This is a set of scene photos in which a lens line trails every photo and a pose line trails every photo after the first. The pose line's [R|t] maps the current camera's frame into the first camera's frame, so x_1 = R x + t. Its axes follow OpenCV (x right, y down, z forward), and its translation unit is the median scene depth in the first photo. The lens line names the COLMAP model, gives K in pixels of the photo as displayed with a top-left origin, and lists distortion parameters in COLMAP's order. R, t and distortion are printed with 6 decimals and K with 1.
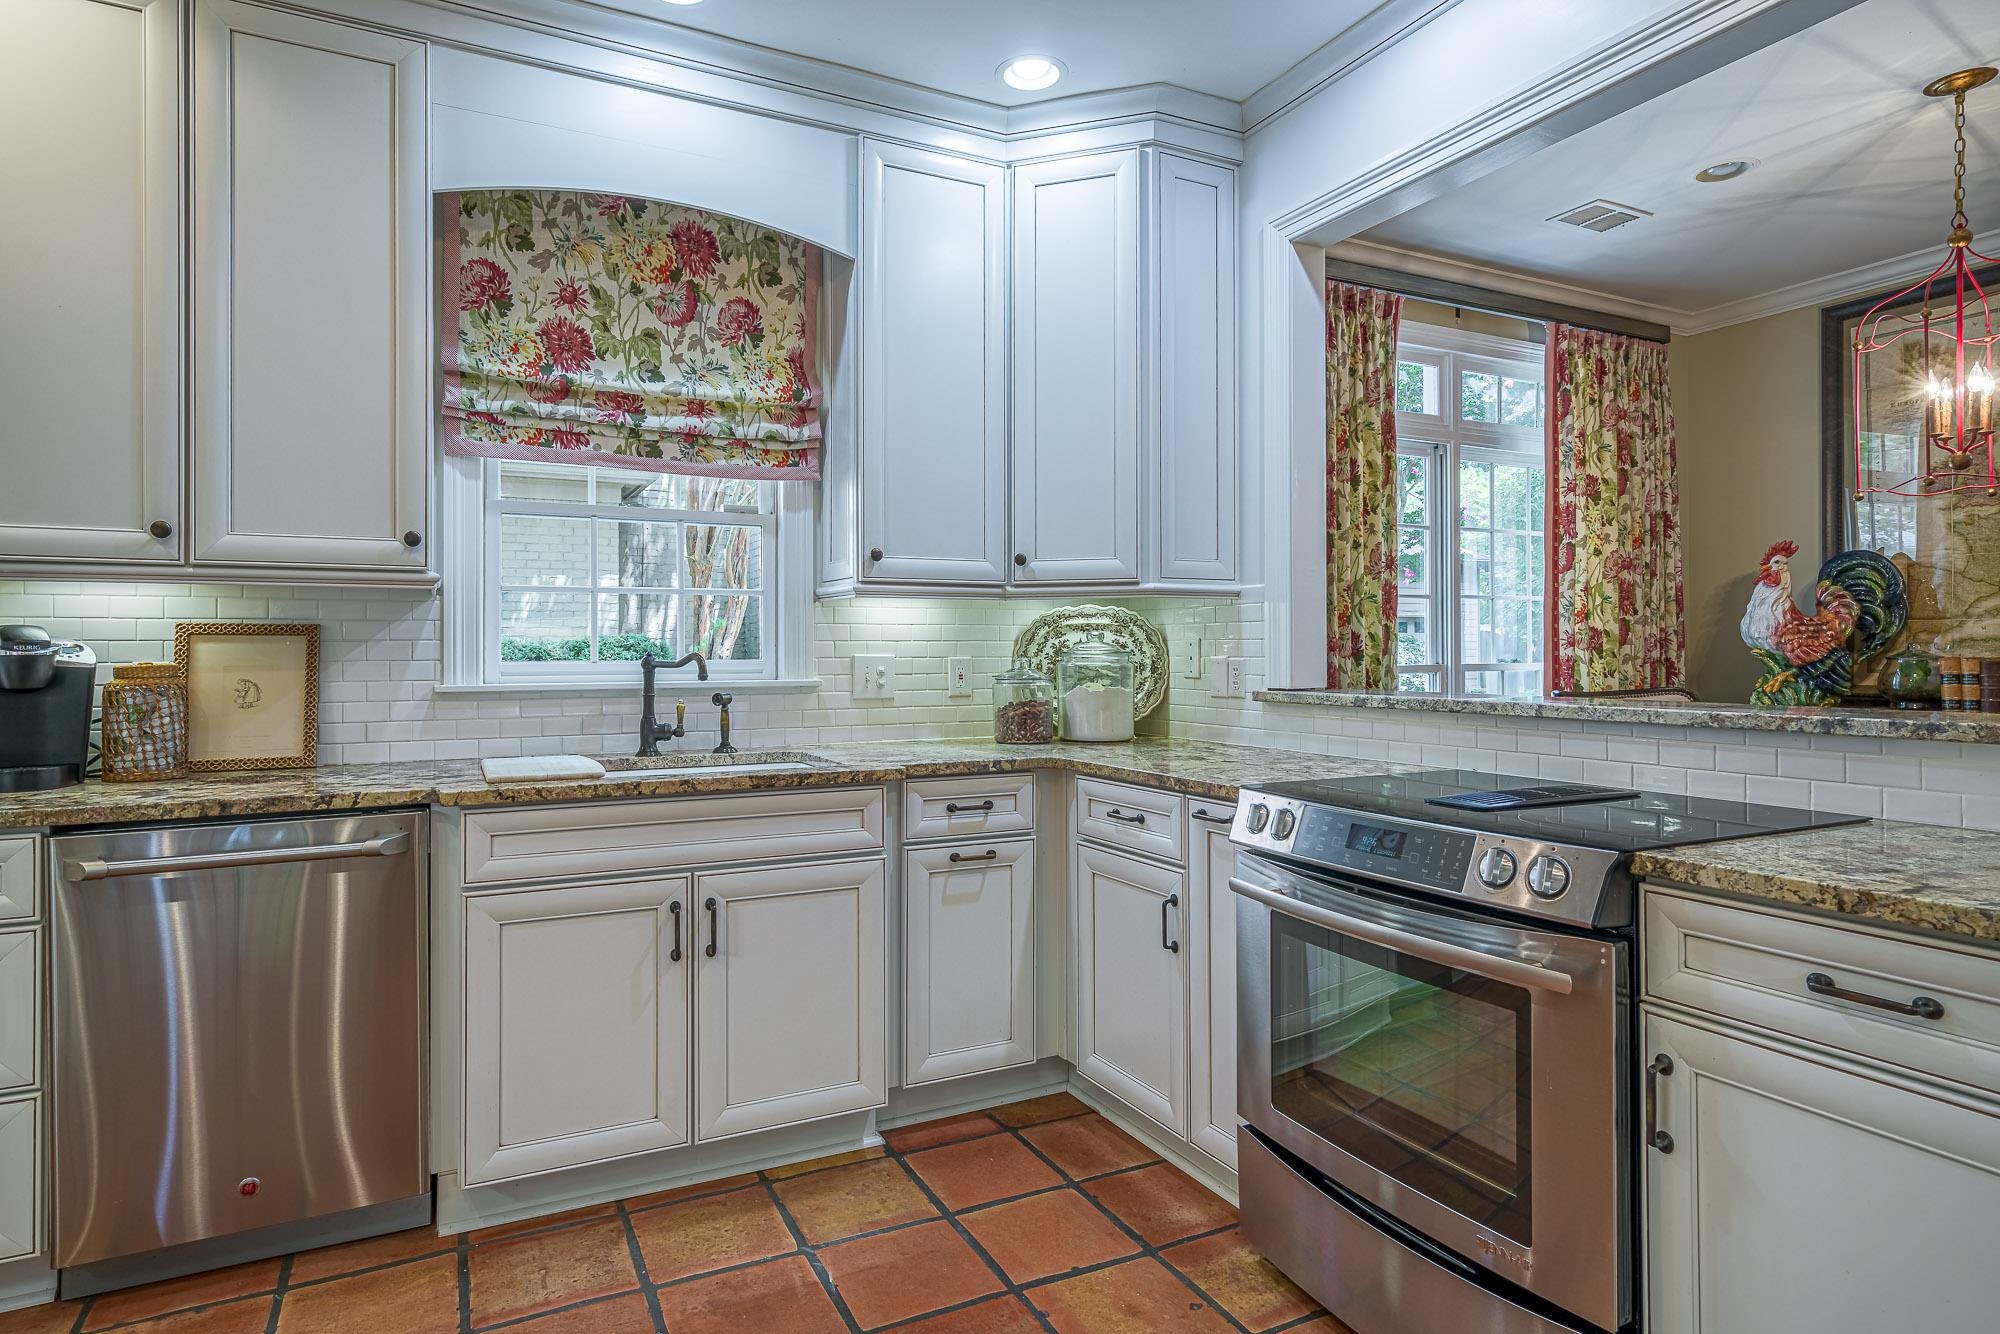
lens RADIAL K [[1092.5, 0, 990.8], [0, 1092.5, 649.7], [0, 0, 1]] dist [0.006145, 0.000191]
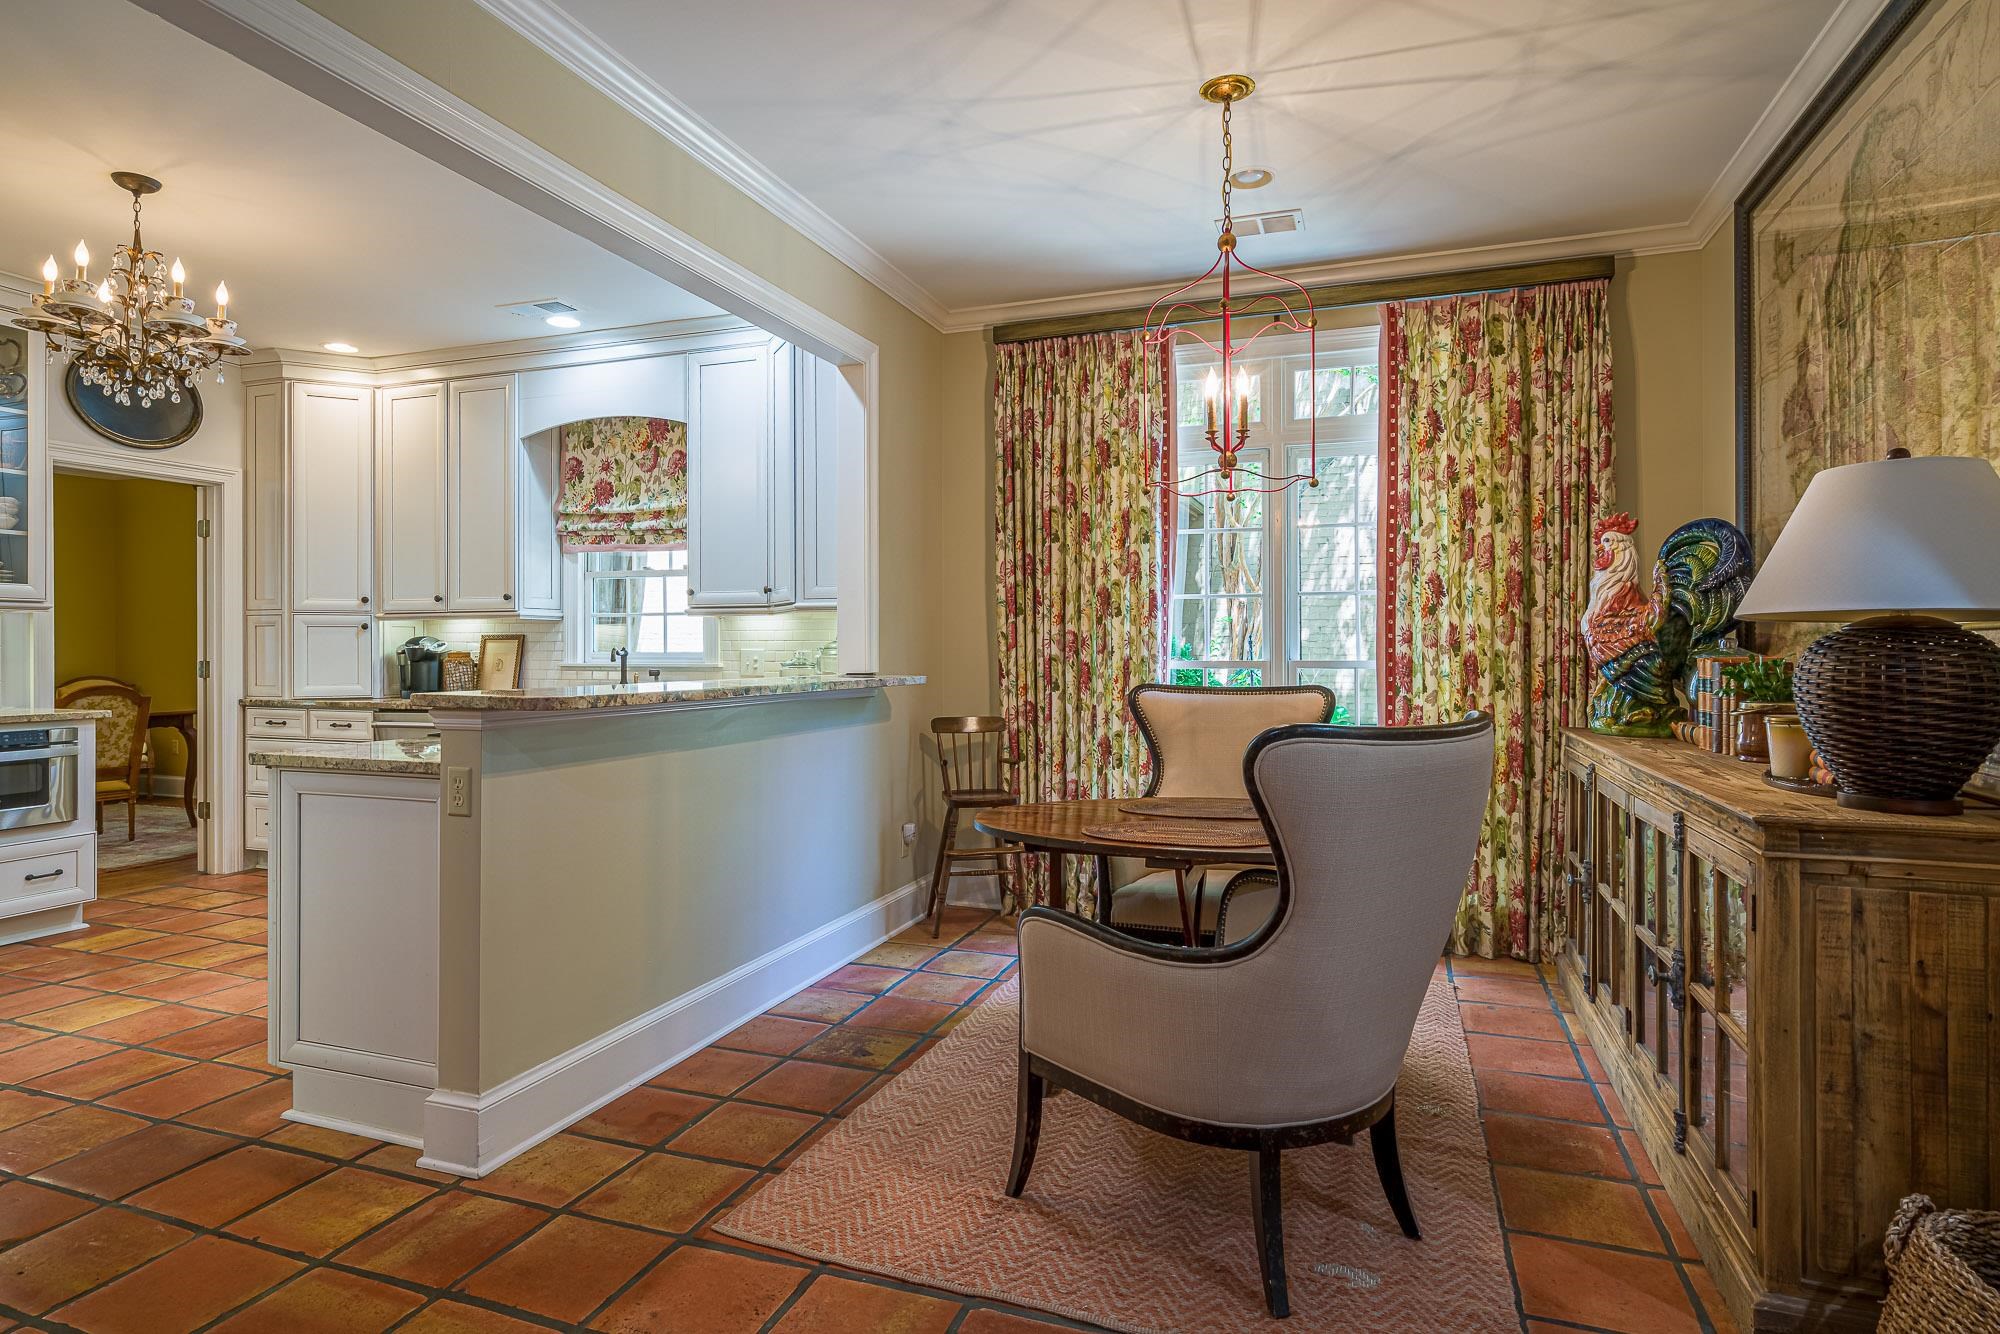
lens RADIAL K [[1080.0, 0, 1000.0], [0, 1080.0, 667.0], [0, 0, 1]] dist [0.000074, 0.000071]
pose [[0.692726, 0.014656, -0.721052, 1.488714], [-0.000397, 0.999801, 0.019940, -0.000804], [0.721201, -0.013526, 0.692594, 0.154588]]
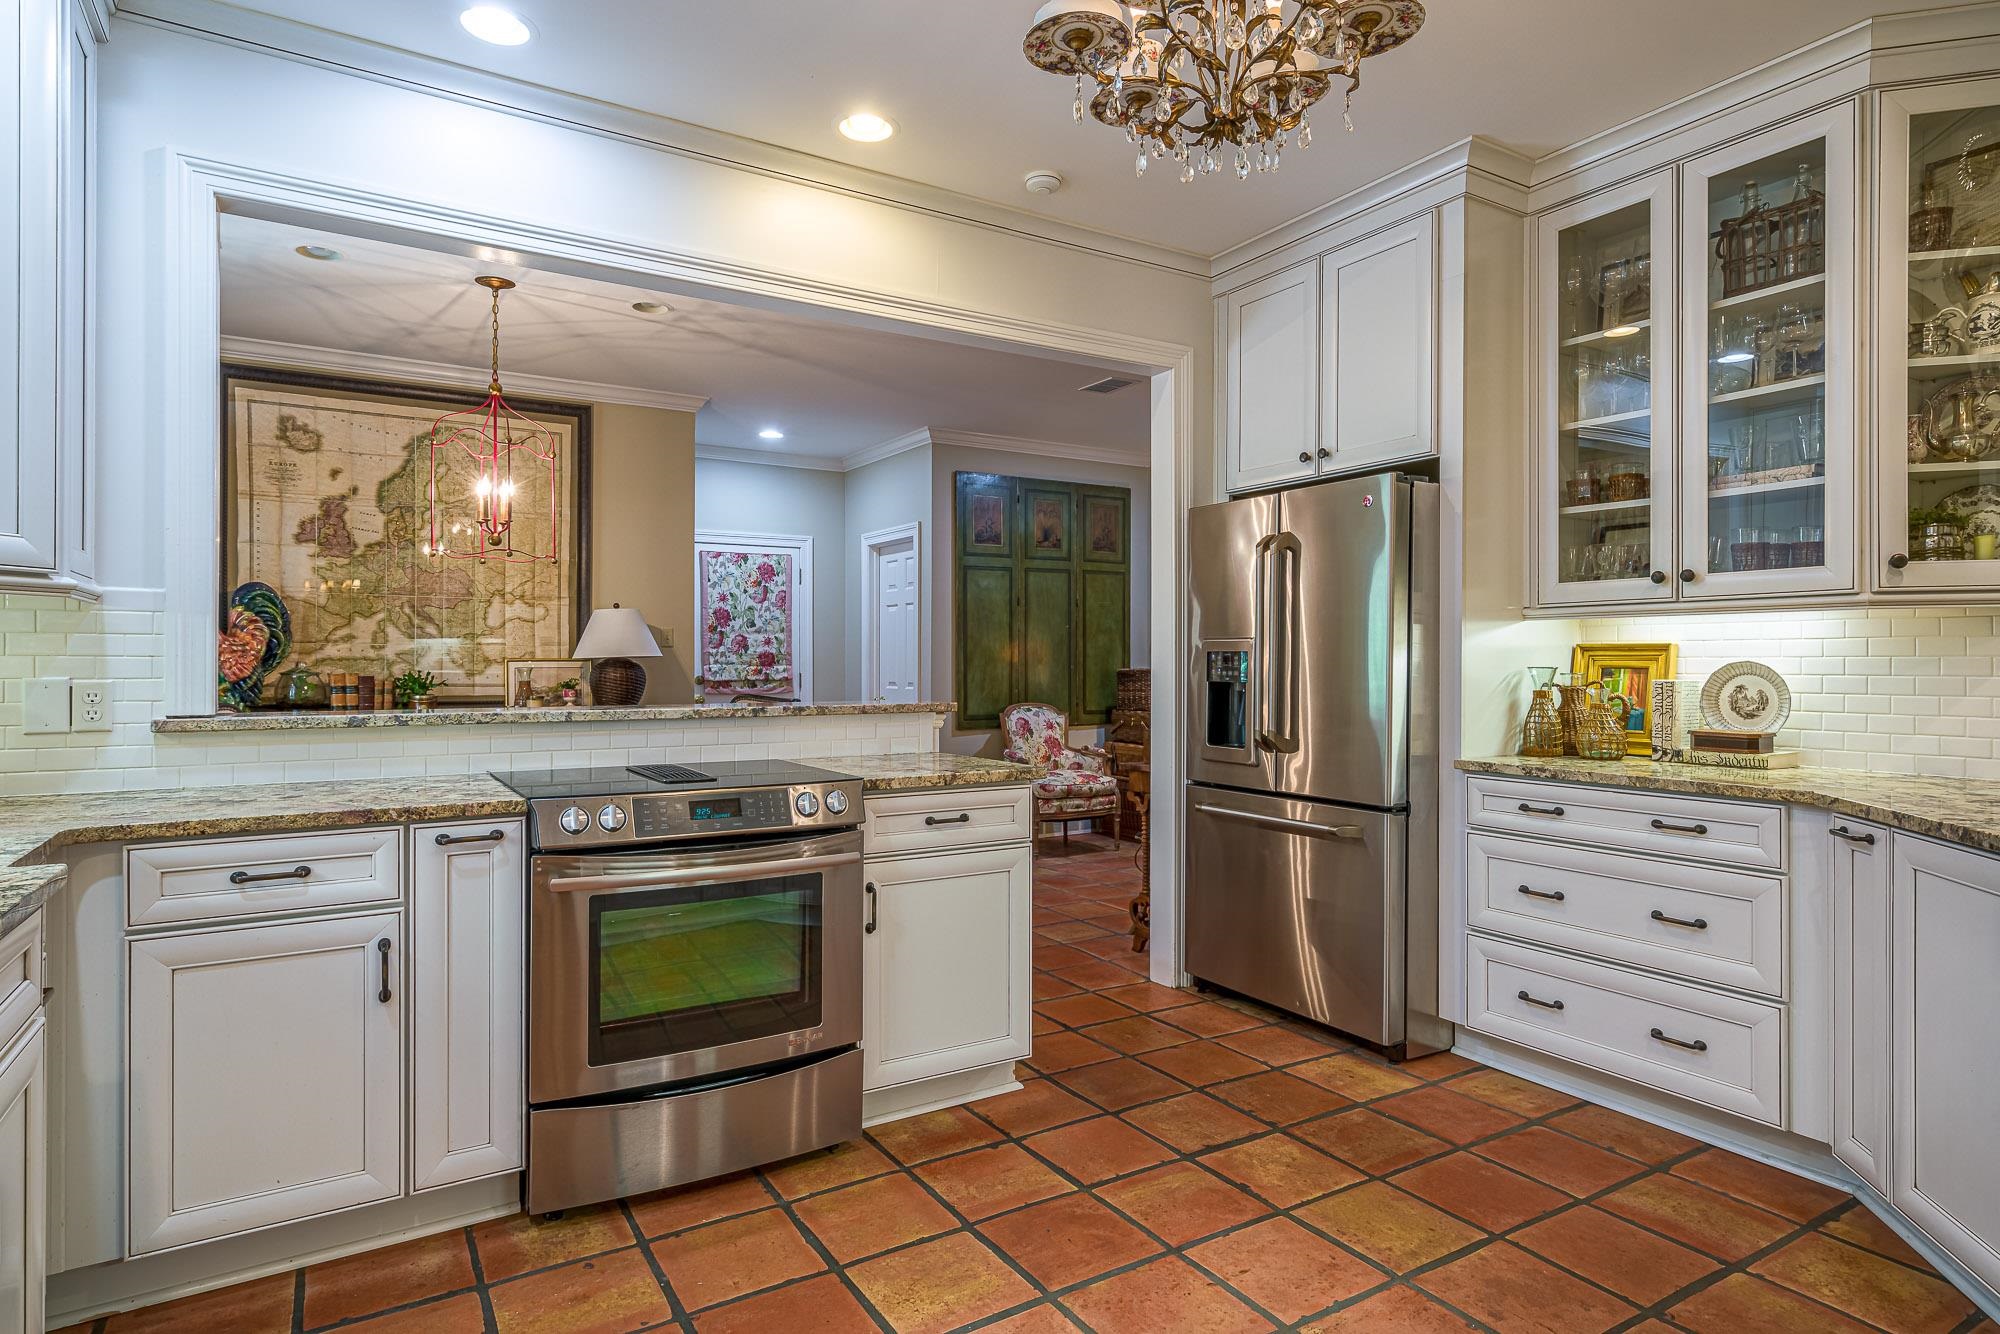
lens RADIAL K [[1080.0, 0, 1000.0], [0, 1080.0, 667.0], [0, 0, 1]] dist [0.000074, 0.000071]
pose [[-0.085309, -0.000450, 0.996354, -0.625734], [-0.002244, 0.999997, 0.000259, -0.003245], [-0.996352, -0.002214, -0.085309, 0.457458]]
